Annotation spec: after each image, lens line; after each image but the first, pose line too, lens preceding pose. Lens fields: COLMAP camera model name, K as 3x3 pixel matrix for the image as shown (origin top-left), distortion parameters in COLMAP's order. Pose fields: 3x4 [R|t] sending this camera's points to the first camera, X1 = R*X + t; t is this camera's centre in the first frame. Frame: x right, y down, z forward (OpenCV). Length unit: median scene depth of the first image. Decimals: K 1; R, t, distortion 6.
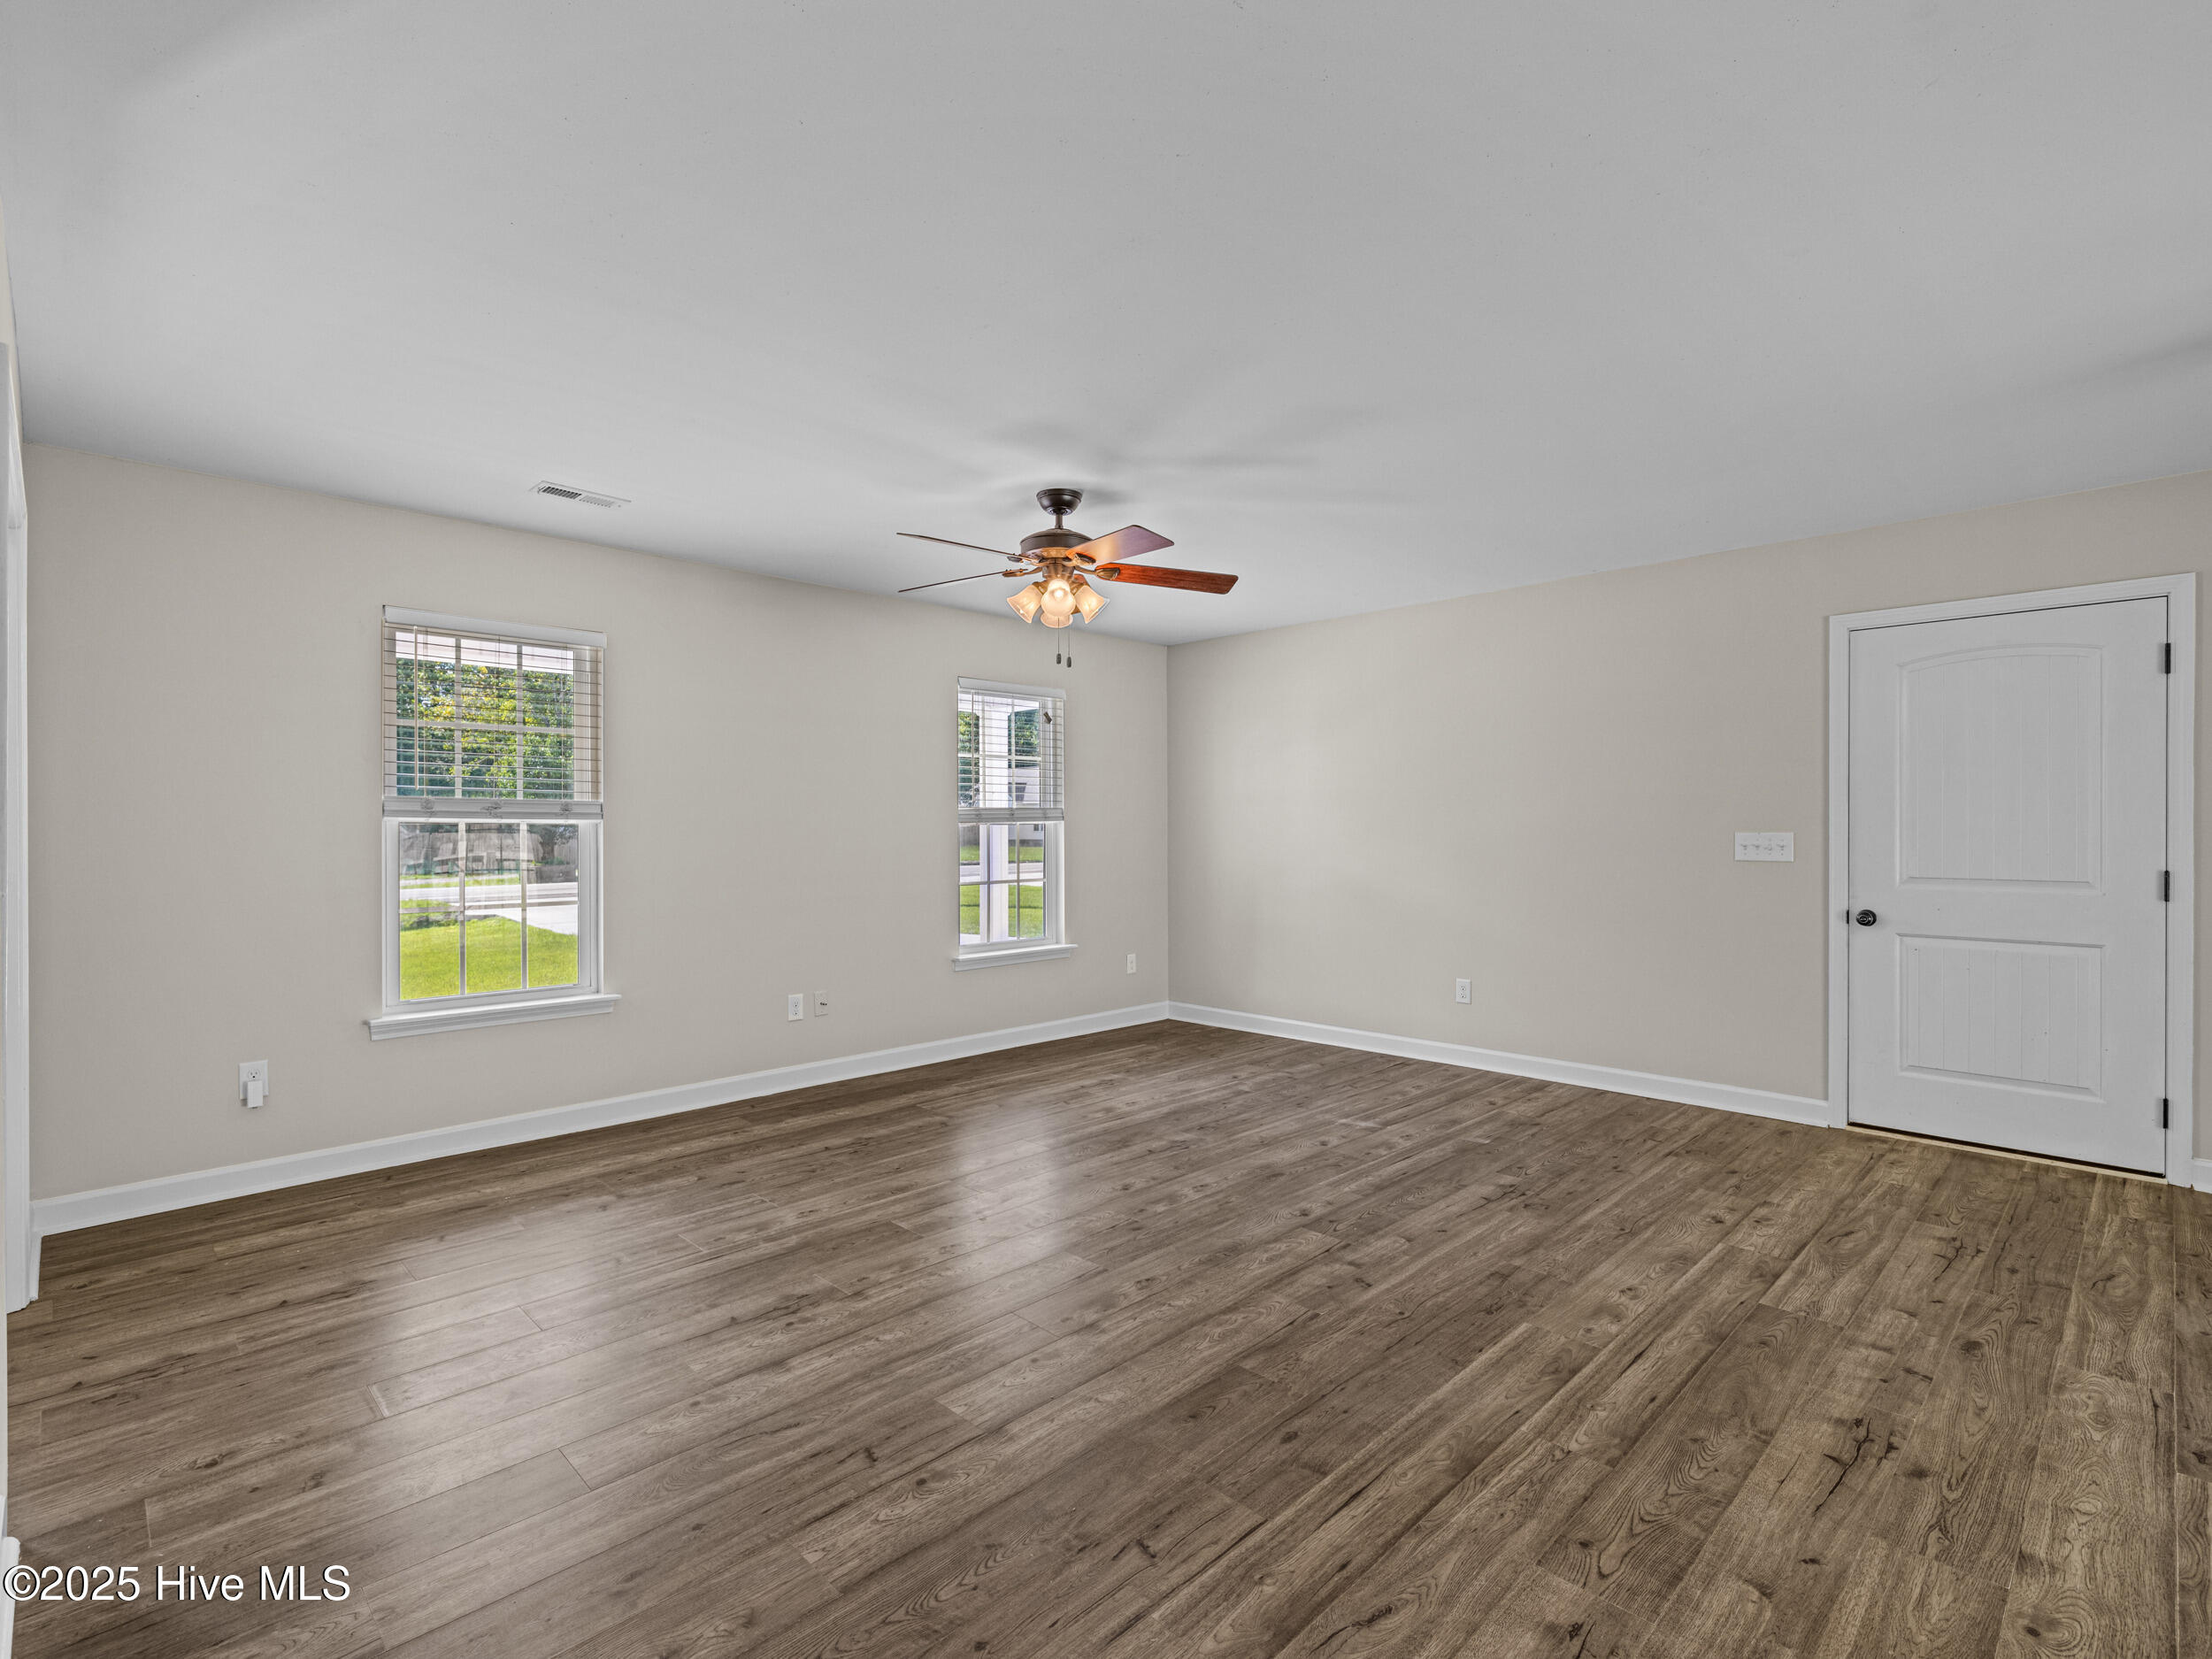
lens RADIAL K [[1049.5, 0, 1098.7], [0, 1049.5, 831.6], [0, 0, 1]] dist [-0.000212, 0.000381]
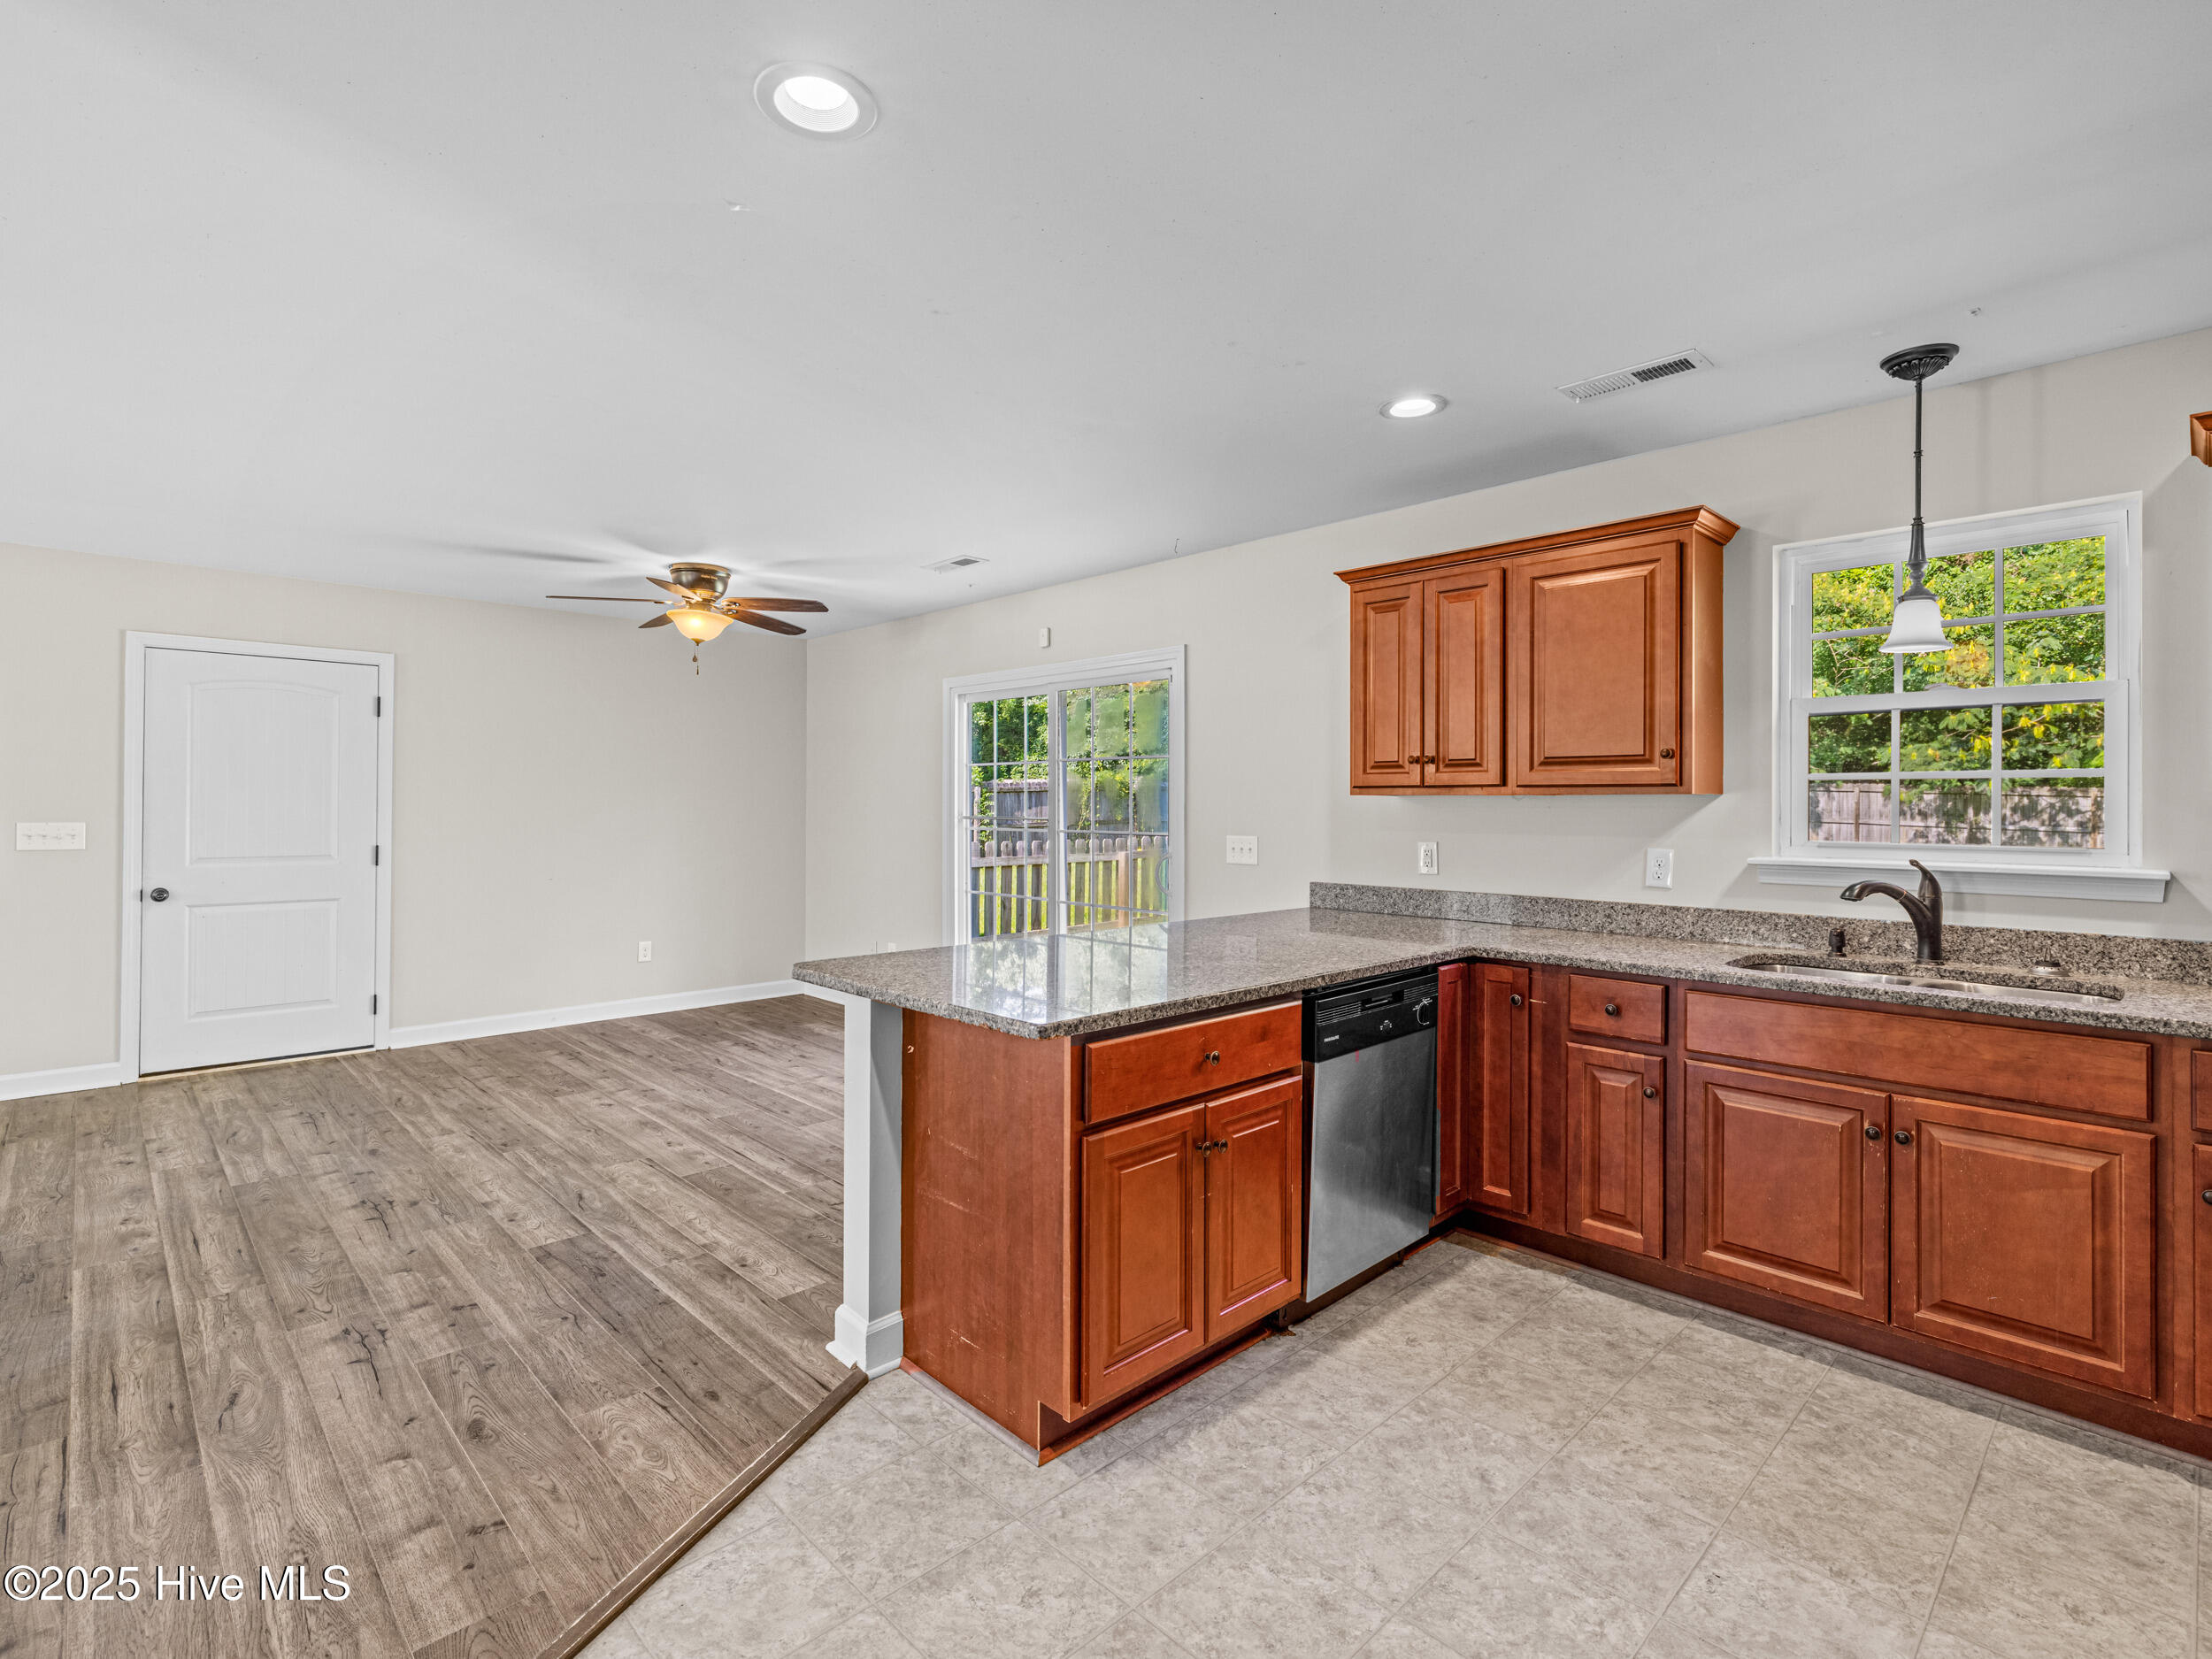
lens RADIAL K [[1049.5, 0, 1119.2], [0, 1049.5, 803.5], [0, 0, 1]] dist [-0.000212, 0.000381]
pose [[-0.002523, 0.005128, 0.999984, -0.584583], [-0.001717, 0.999985, -0.005132, -0.020646], [-0.999995, -0.001730, -0.002514, -0.089261]]
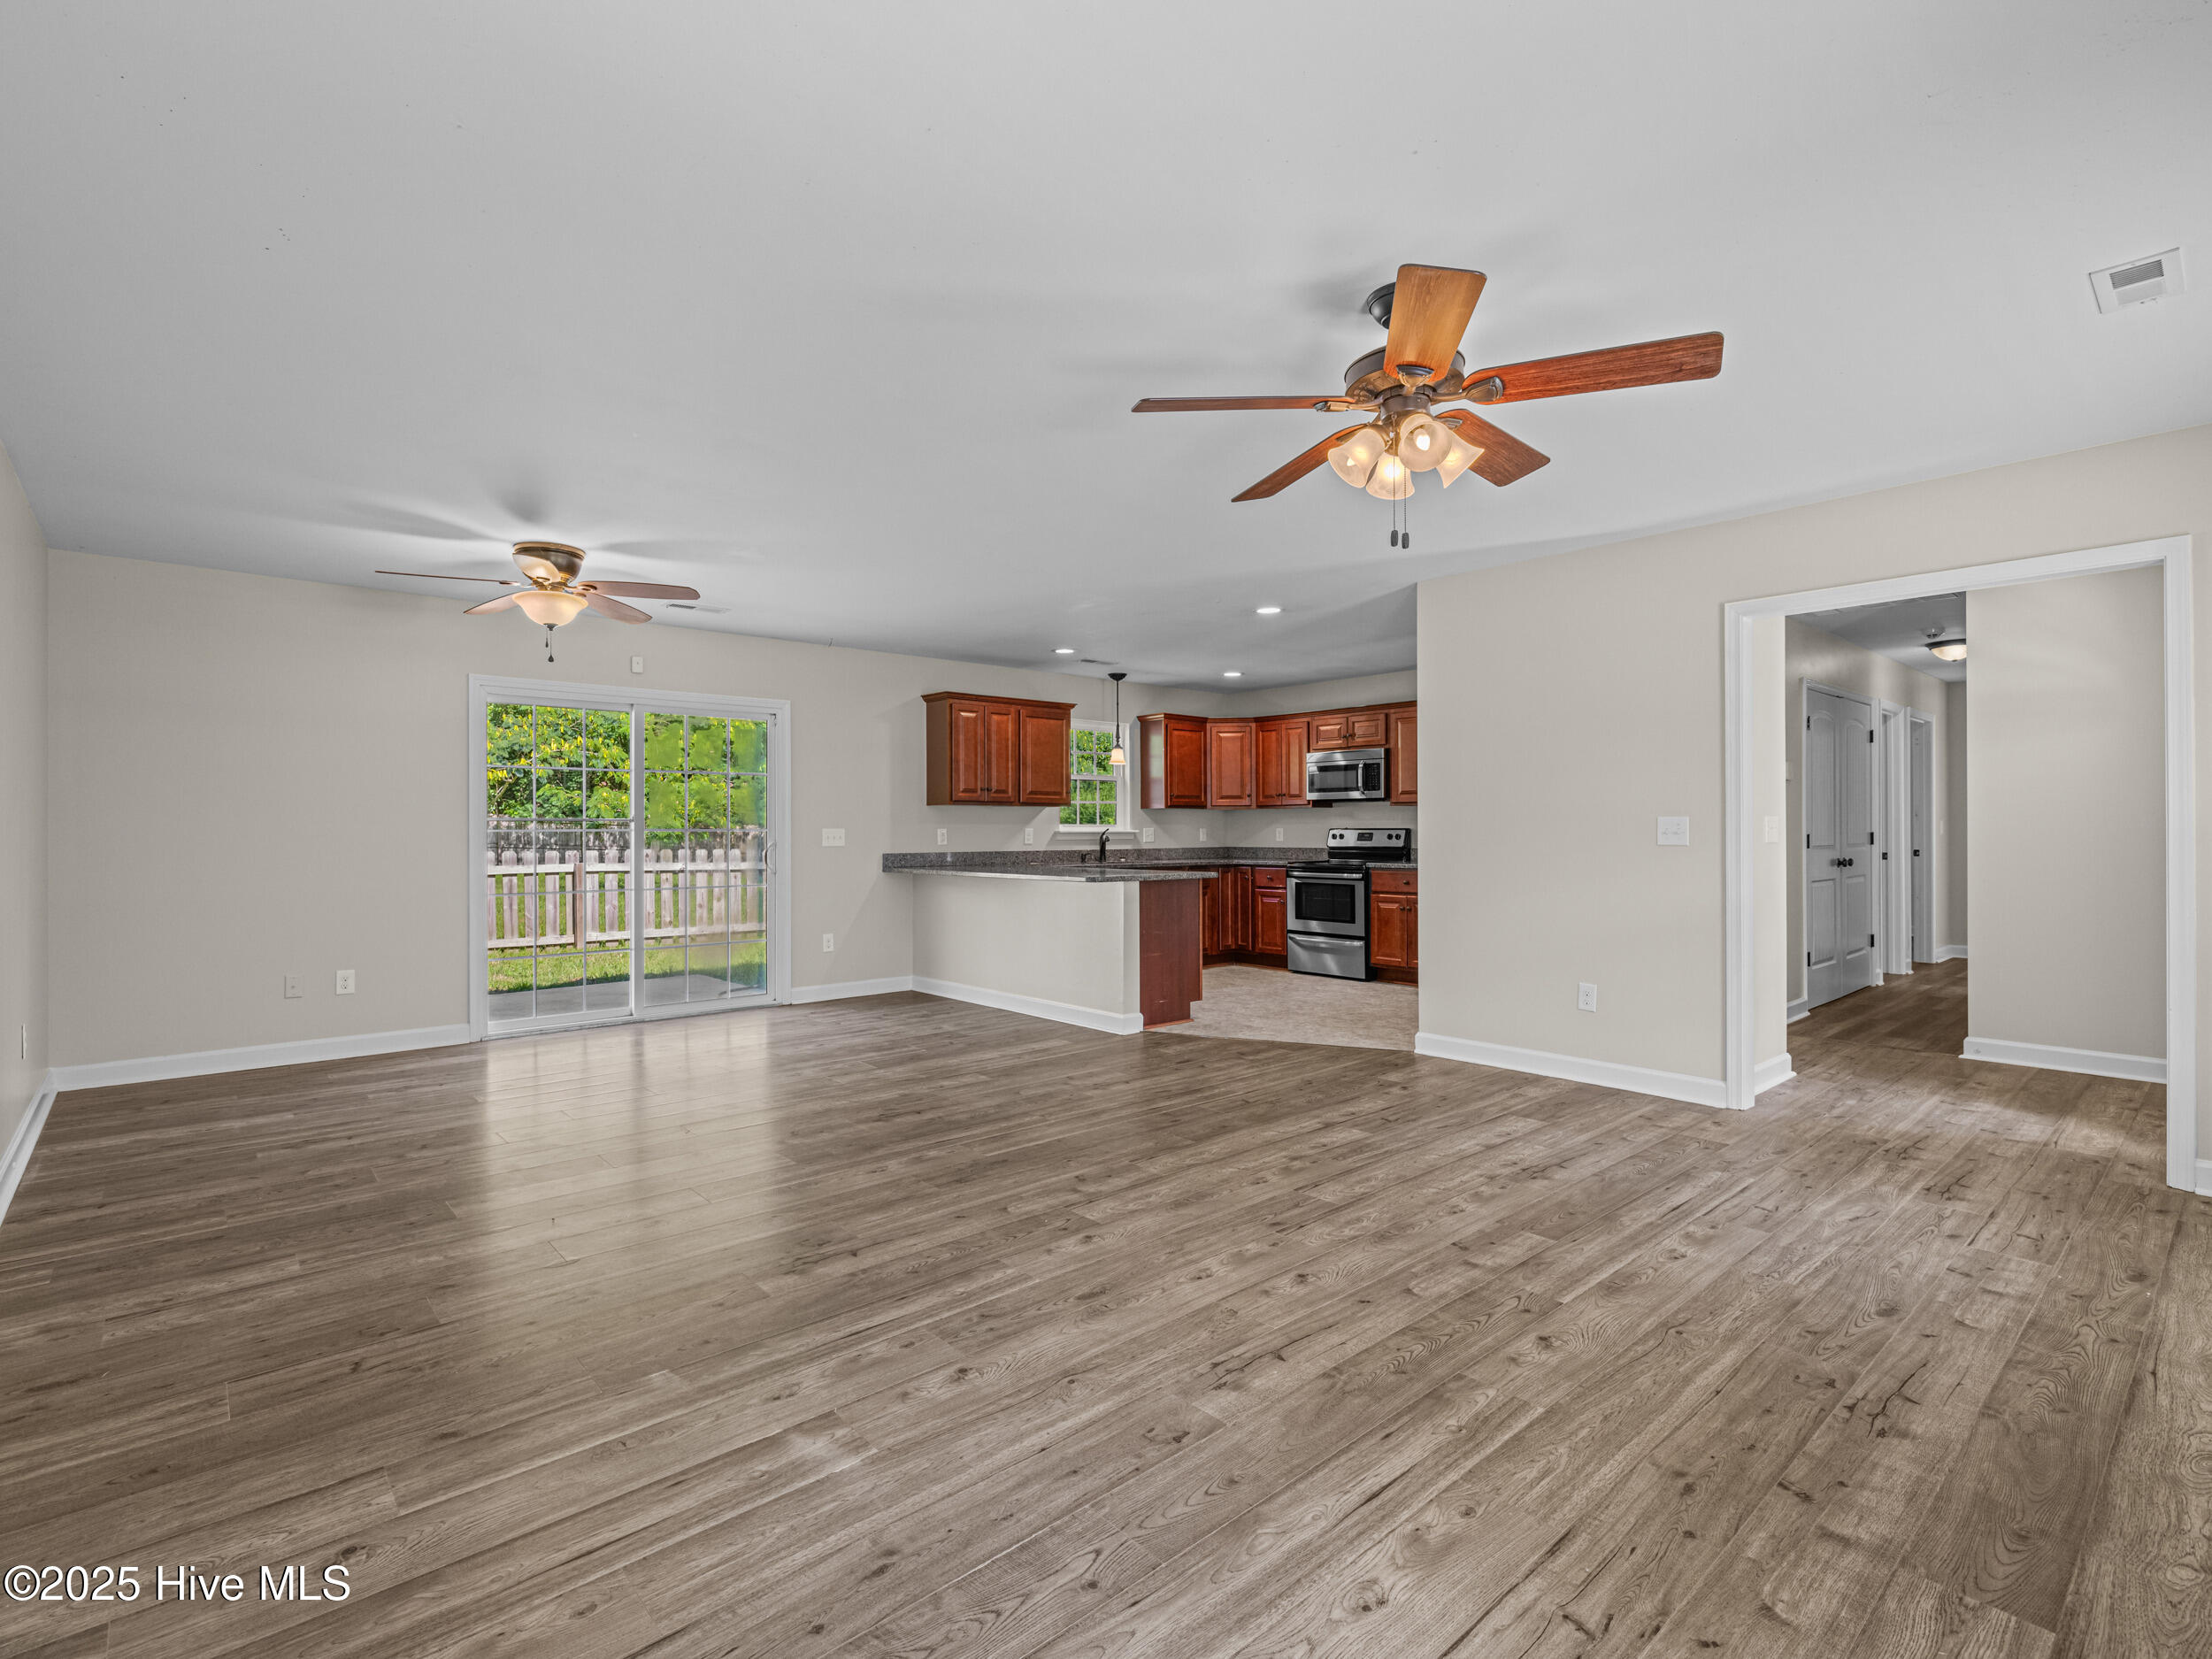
lens RADIAL K [[1049.5, 0, 1102.7], [0, 1049.5, 823.7], [0, 0, 1]] dist [-0.000212, 0.000381]
pose [[-0.998766, 0.006865, 0.049178, 0.144683], [0.006626, 0.999965, -0.005039, 0.020689], [-0.049211, -0.004707, -0.998777, 1.975151]]
